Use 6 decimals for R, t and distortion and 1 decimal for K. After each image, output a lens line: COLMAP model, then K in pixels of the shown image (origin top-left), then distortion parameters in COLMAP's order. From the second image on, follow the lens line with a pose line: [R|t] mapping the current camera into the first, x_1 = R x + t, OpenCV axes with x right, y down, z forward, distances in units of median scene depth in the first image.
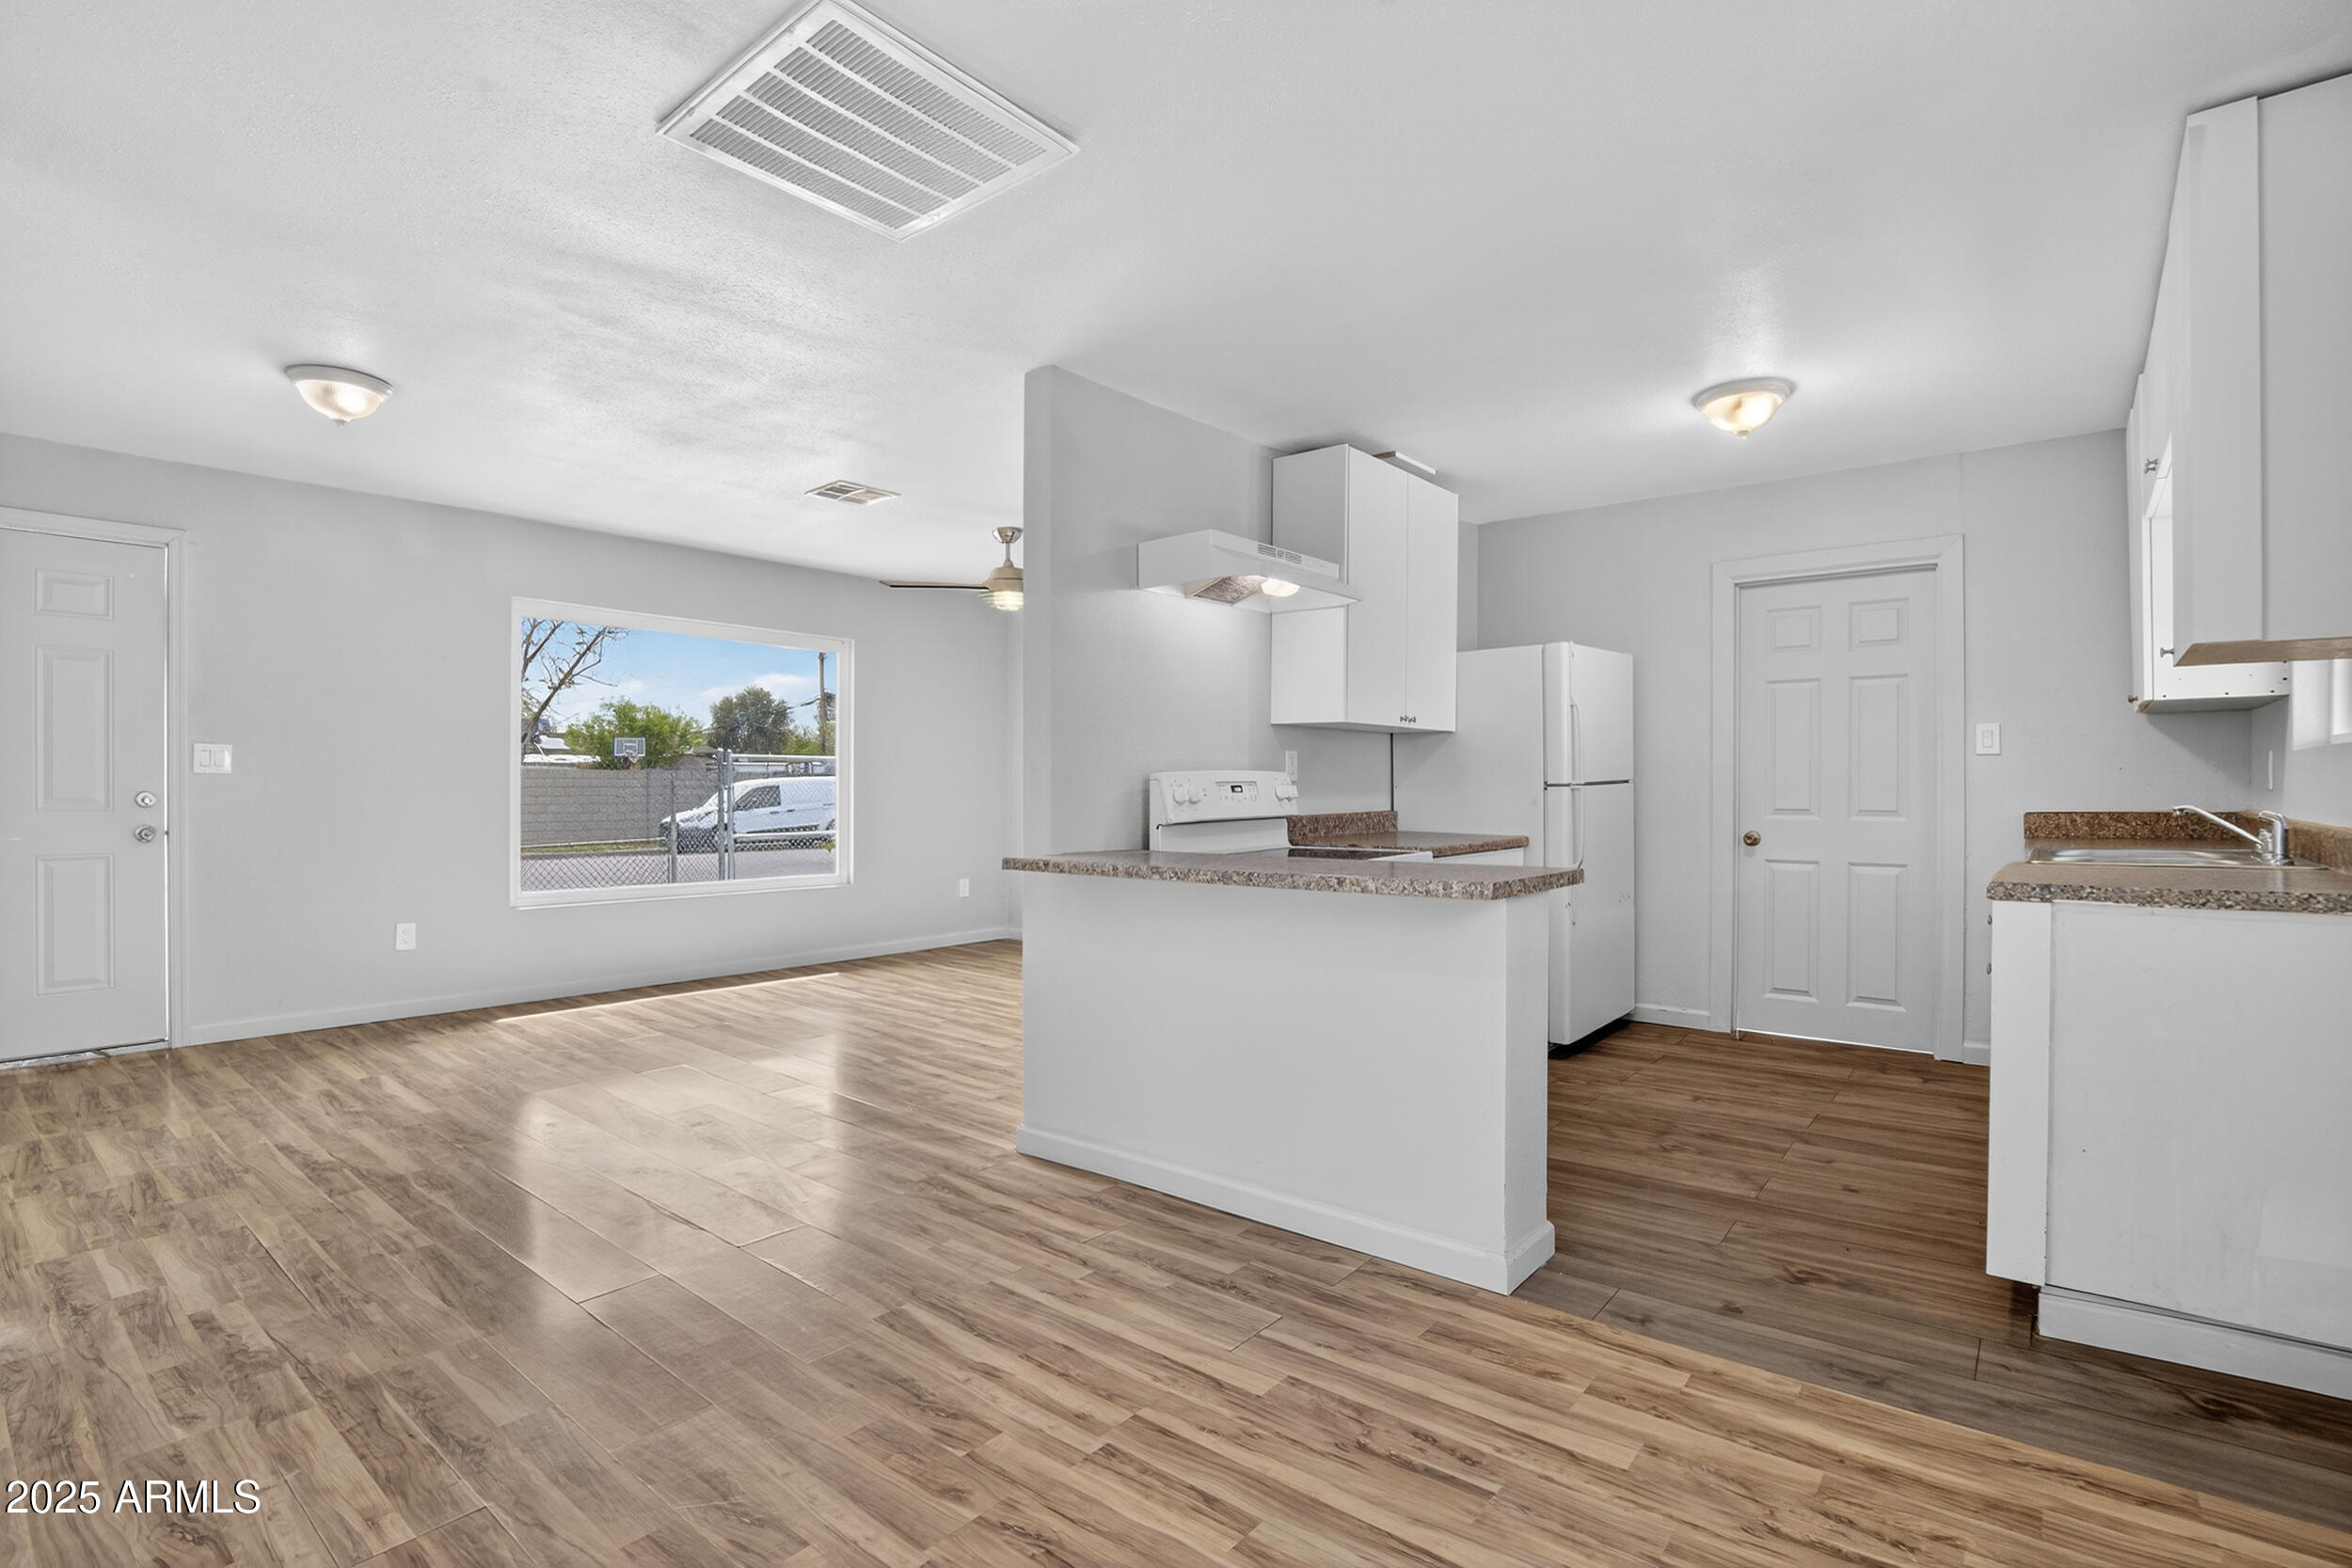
lens RADIAL K [[1102.0, 0, 1180.7], [0, 1102.0, 791.7], [0, 0, 1]] dist [-0.037968, 0.006832]
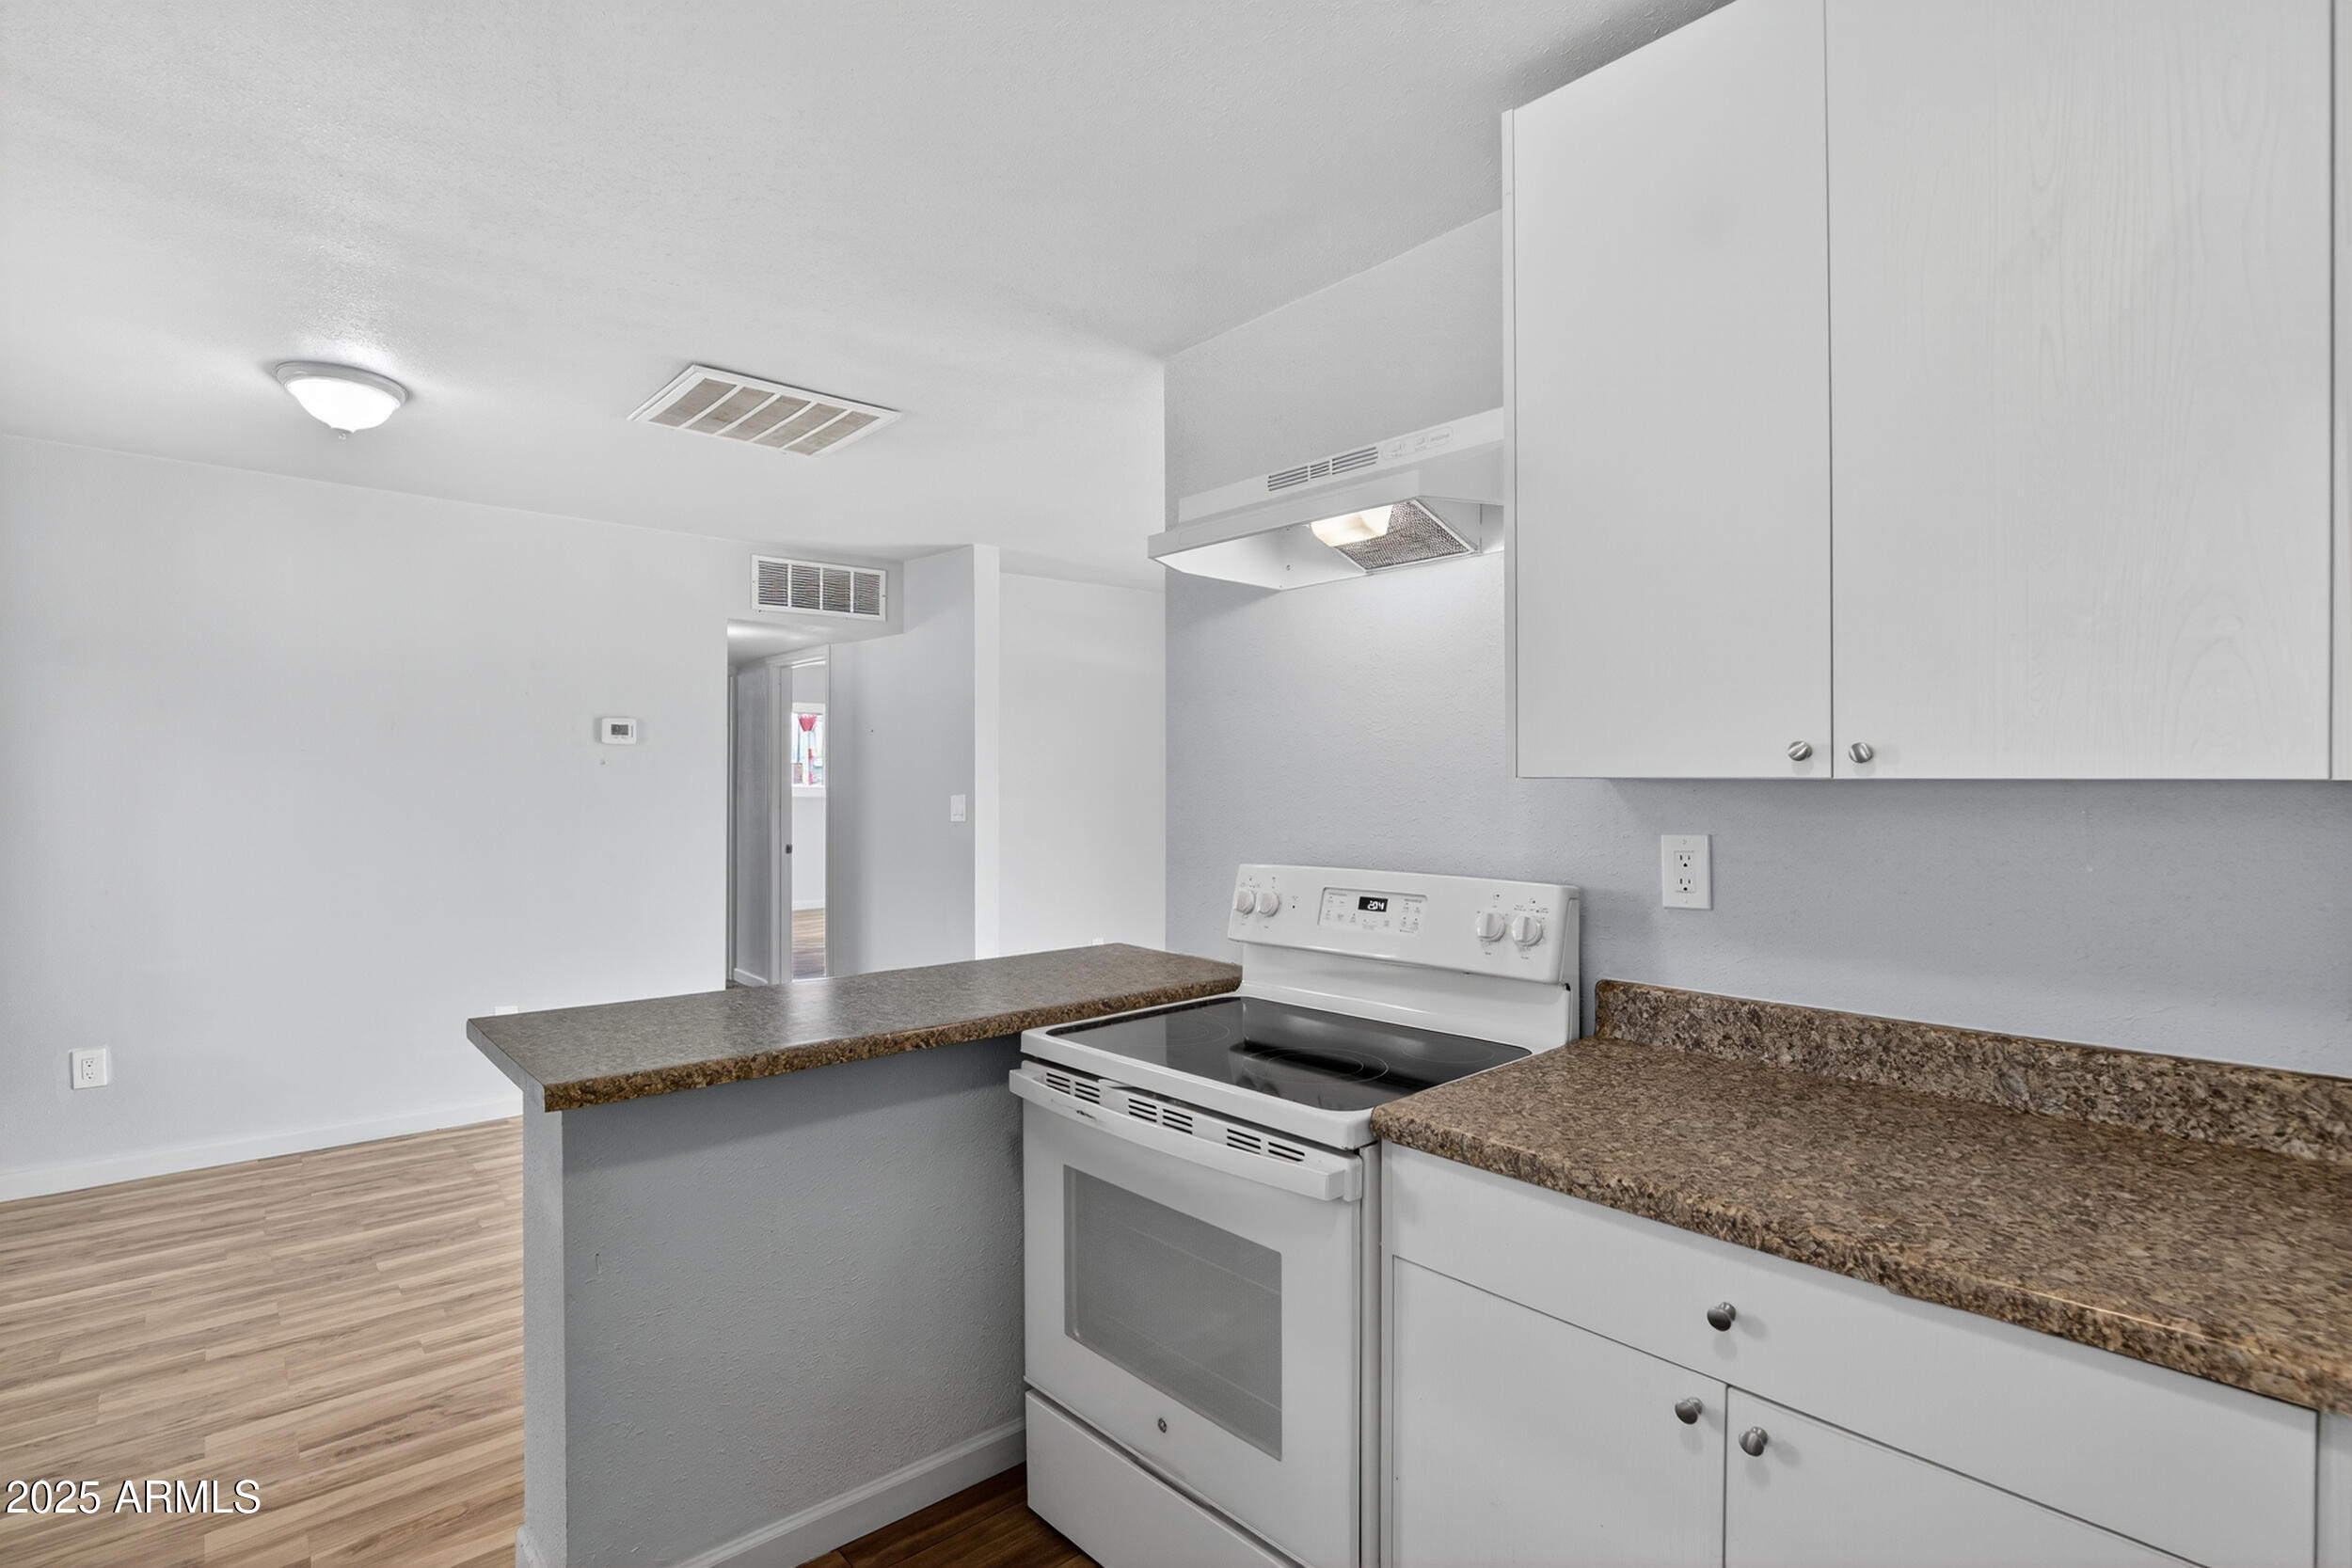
lens RADIAL K [[1102.0, 0, 1179.1], [0, 1102.0, 792.3], [0, 0, 1]] dist [-0.037968, 0.006832]
pose [[-0.149146, 0.011733, -0.988746, 0.749342], [-0.010401, 0.999856, 0.013434, -0.079298], [0.988761, 0.012288, -0.149002, 1.210840]]
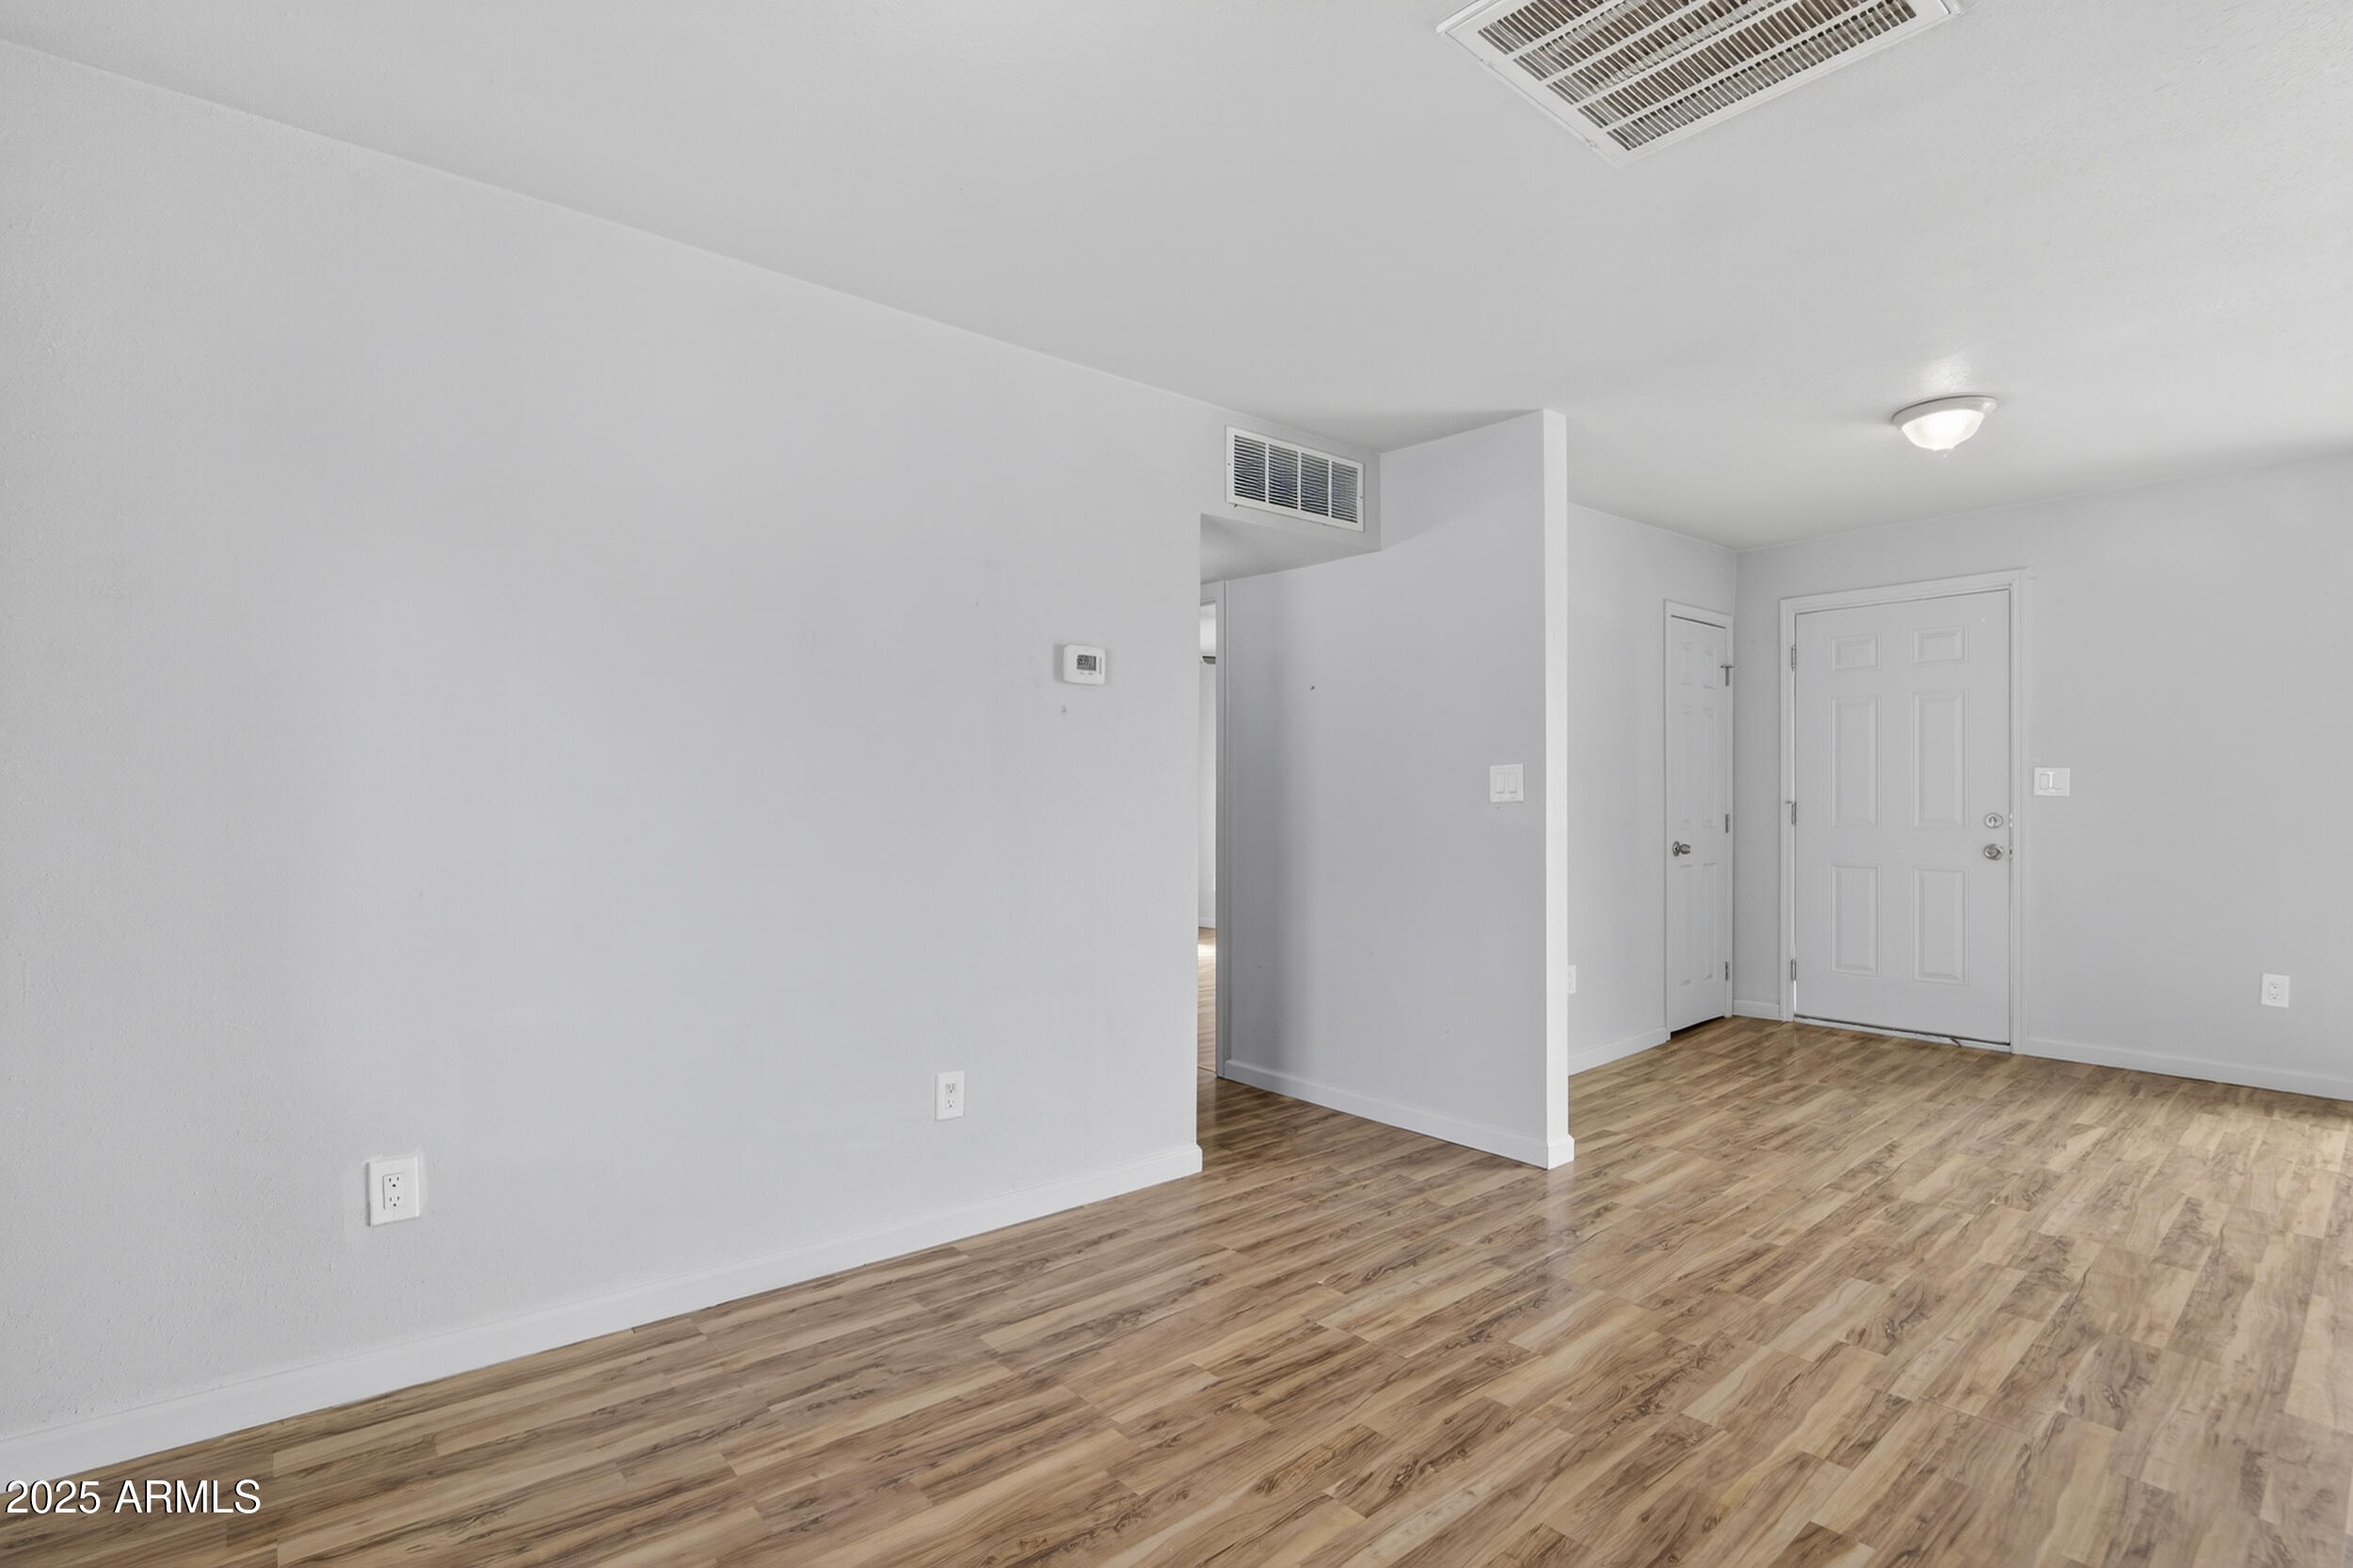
lens RADIAL K [[1102.6, 0, 1166.2], [0, 1102.6, 795.3], [0, 0, 1]] dist [-0.037968, 0.006832]
pose [[-0.185328, -0.009218, -0.982633, 0.394595], [-0.005714, 0.999949, -0.008303, -0.006518], [0.982660, 0.004076, -0.185371, 0.517953]]
